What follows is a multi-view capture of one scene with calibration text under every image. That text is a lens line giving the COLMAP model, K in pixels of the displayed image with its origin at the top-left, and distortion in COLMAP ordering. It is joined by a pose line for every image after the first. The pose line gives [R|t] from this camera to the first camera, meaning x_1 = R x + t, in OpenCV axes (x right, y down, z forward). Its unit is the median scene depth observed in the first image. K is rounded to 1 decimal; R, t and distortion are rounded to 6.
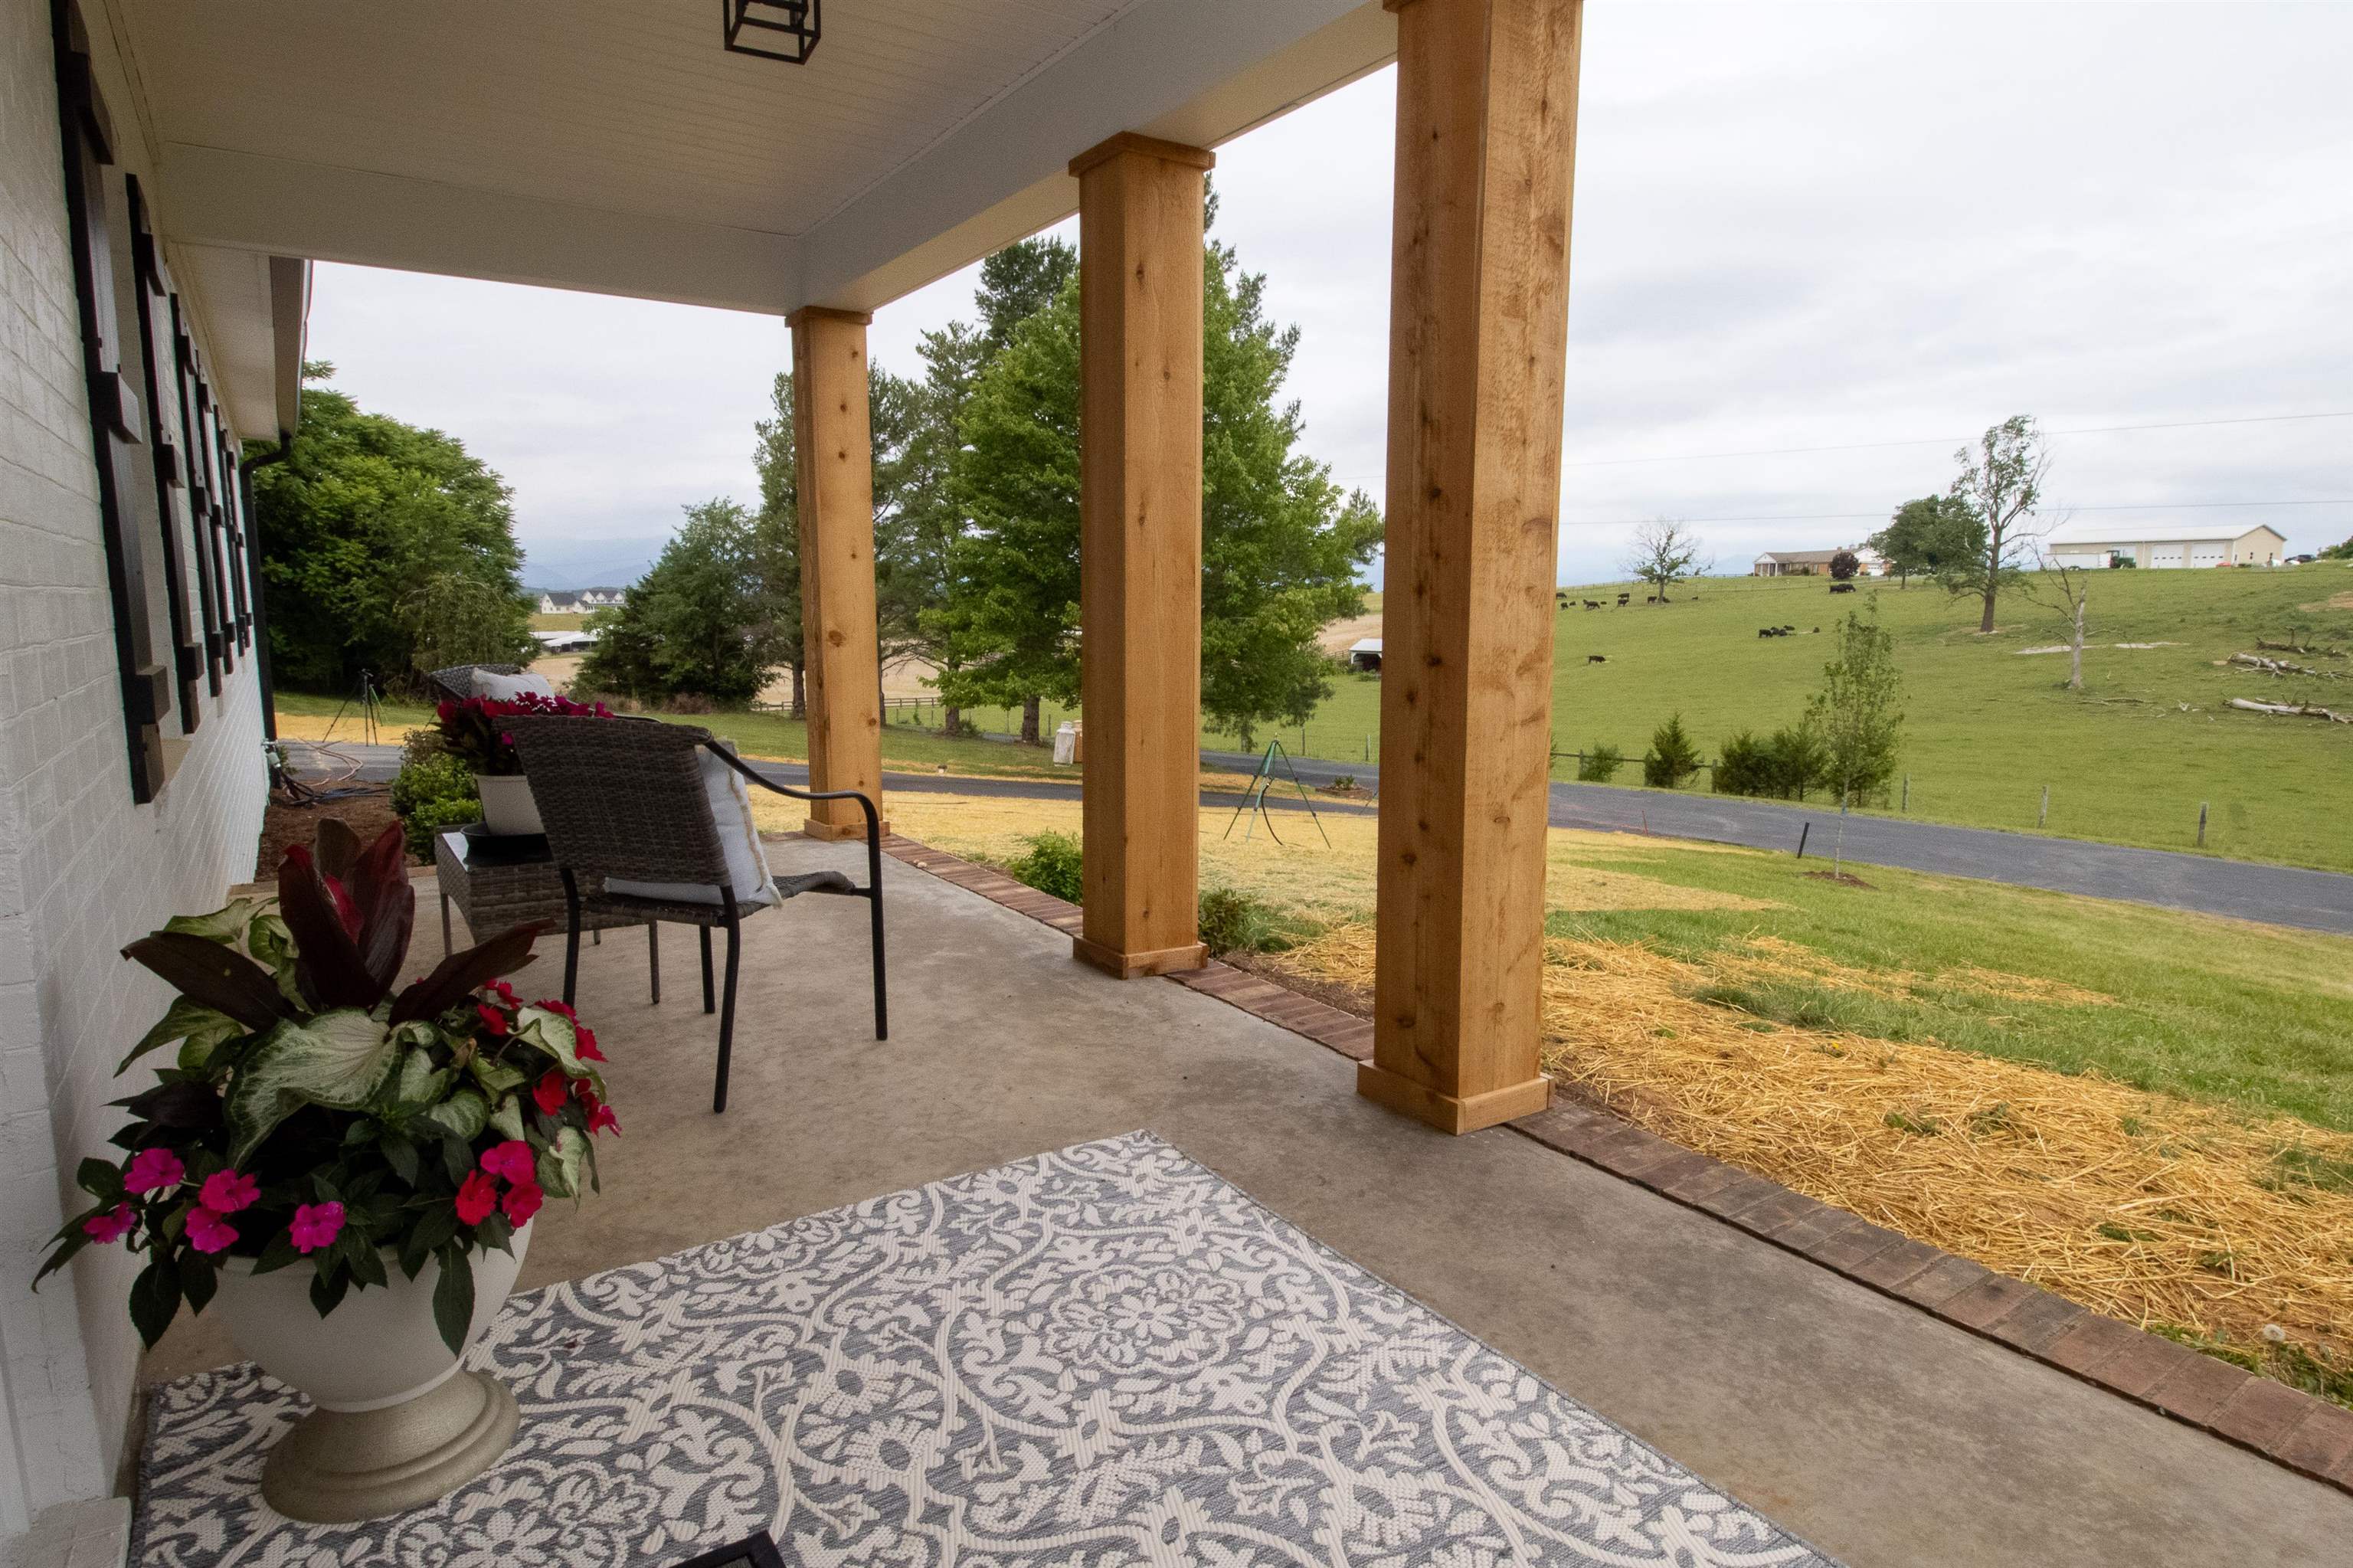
lens RADIAL K [[1233.6, 0, 1174.5], [0, 1233.6, 781.7], [0, 0, 1]] dist [-0.011617, -0.000567]
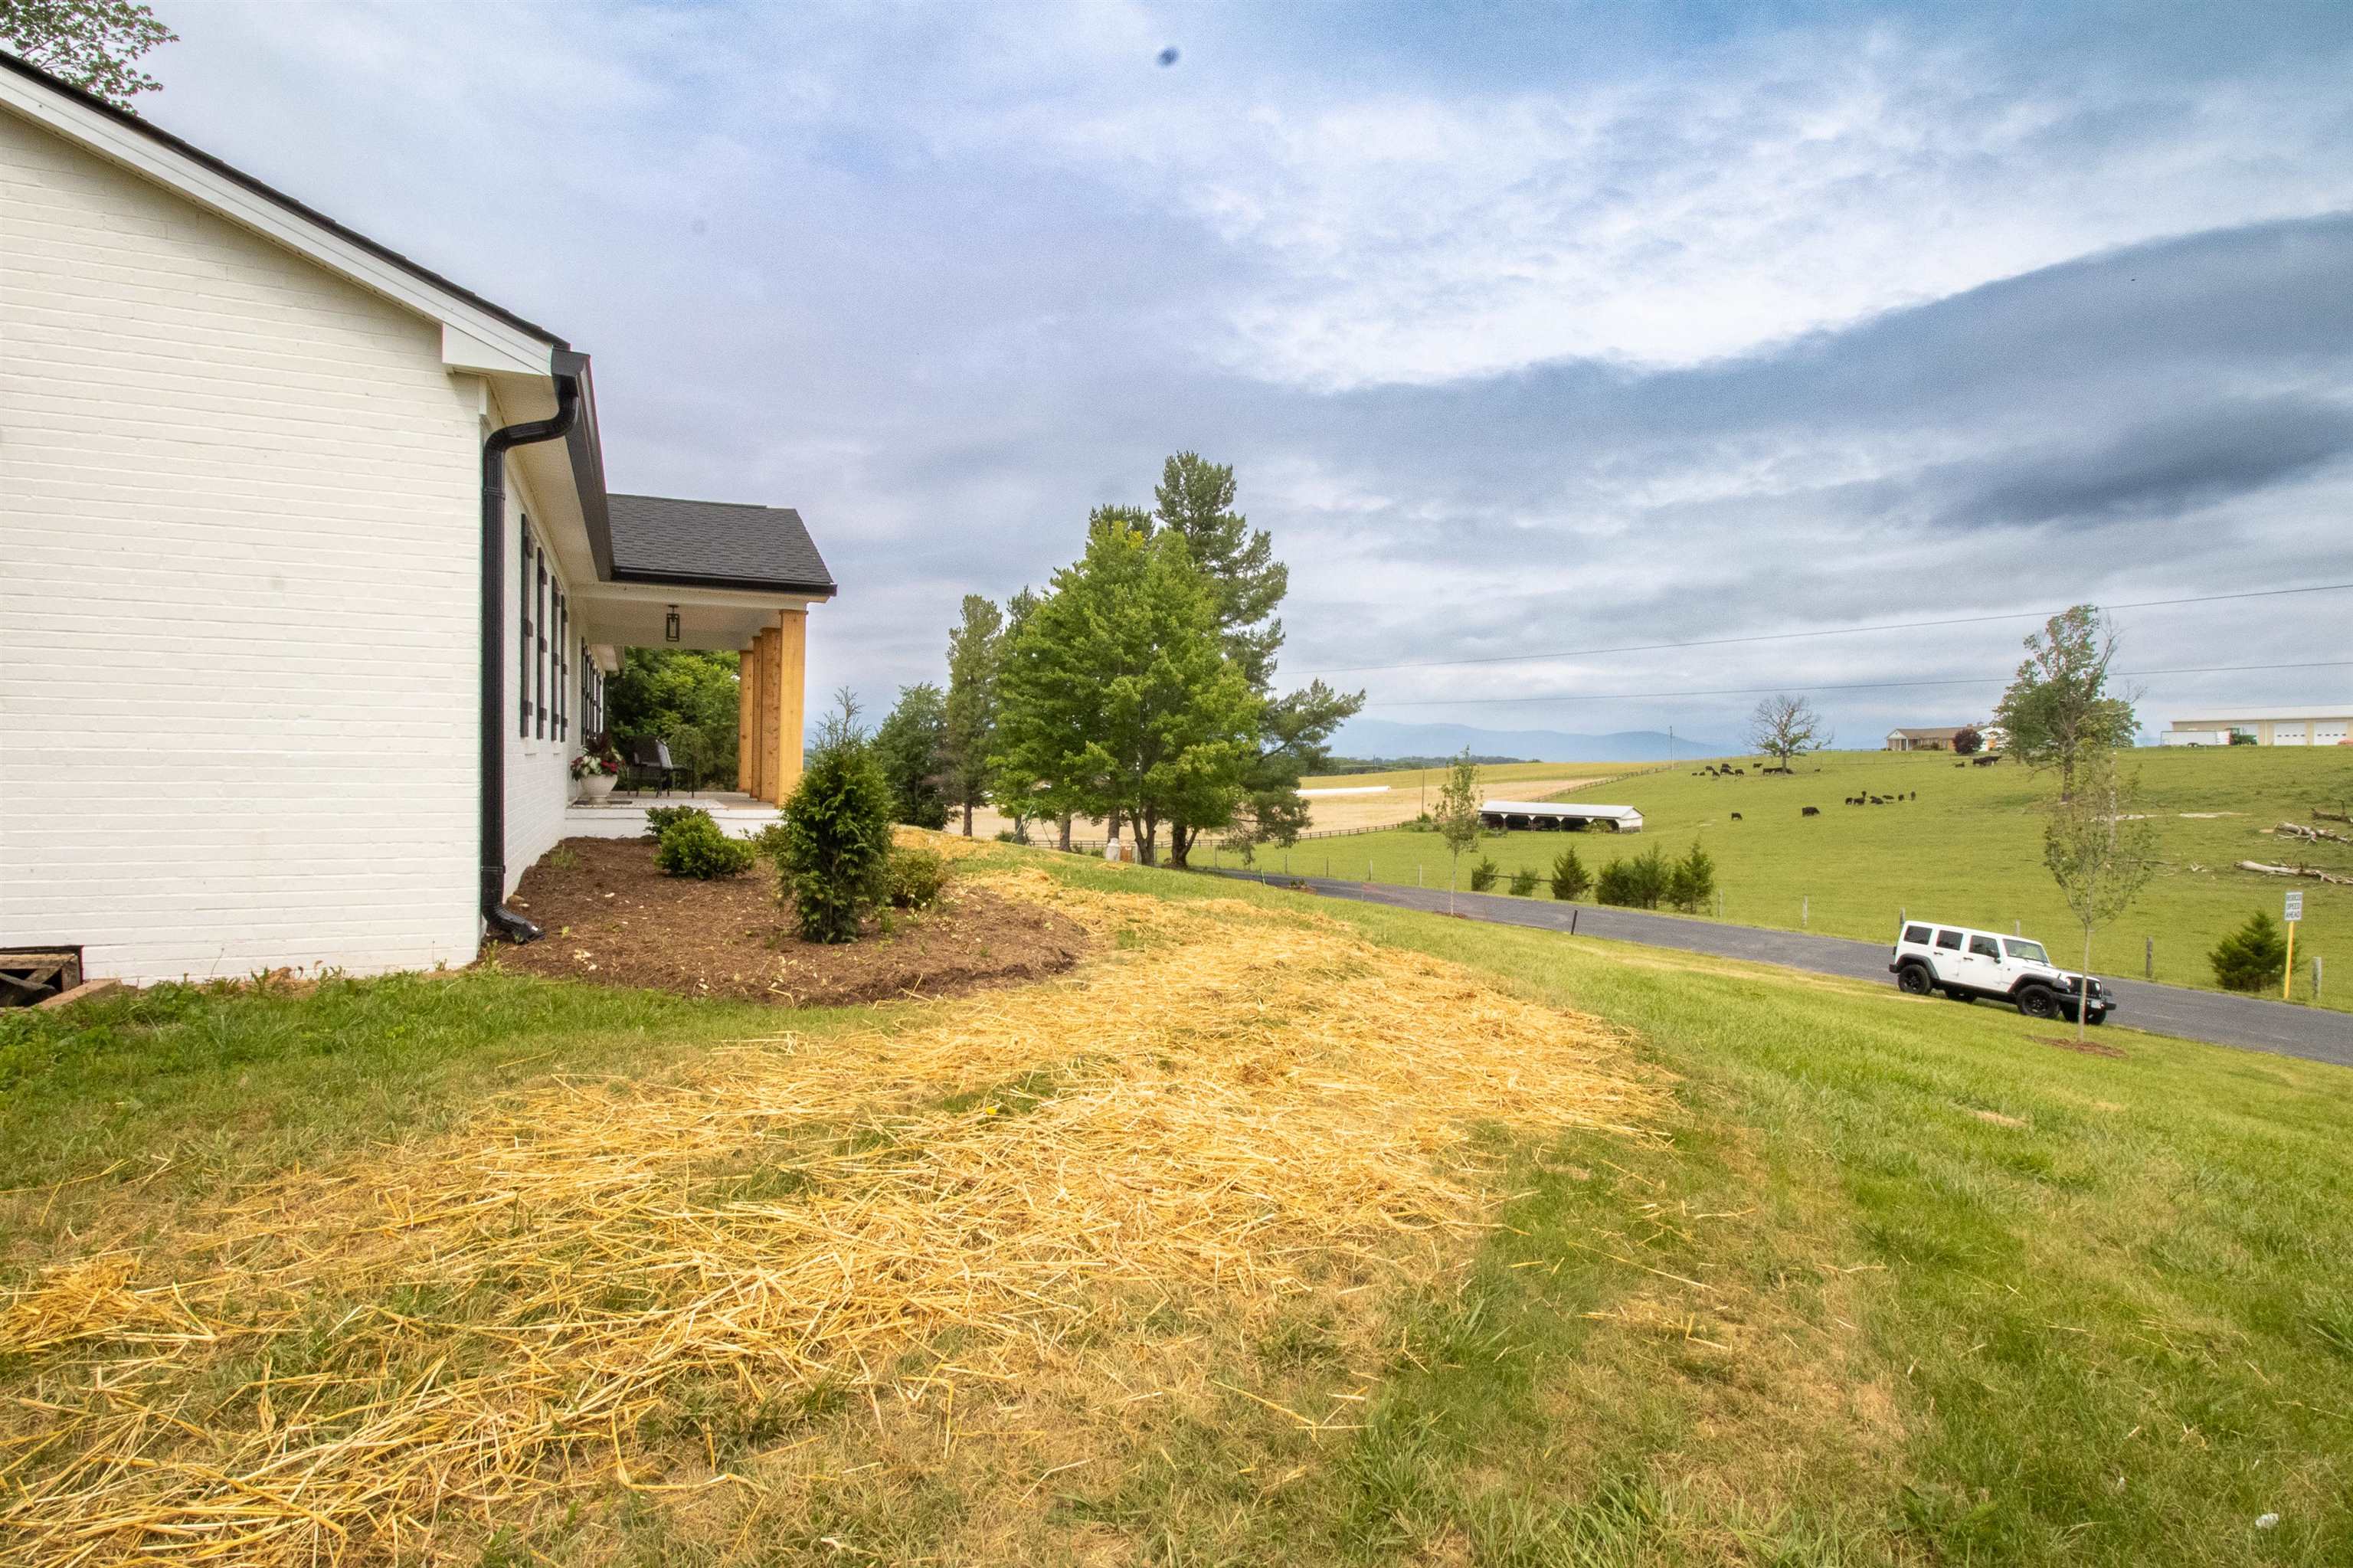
lens RADIAL K [[1093.3, 0, 1170.6], [0, 1093.3, 780.9], [0, 0, 1]] dist [-0.013969, -0.004864]
pose [[0.986647, 0.014242, -0.162248, 0.097456], [-0.035615, 0.990927, -0.129595, 0.025462], [0.158930, 0.133643, 0.978203, -0.128866]]
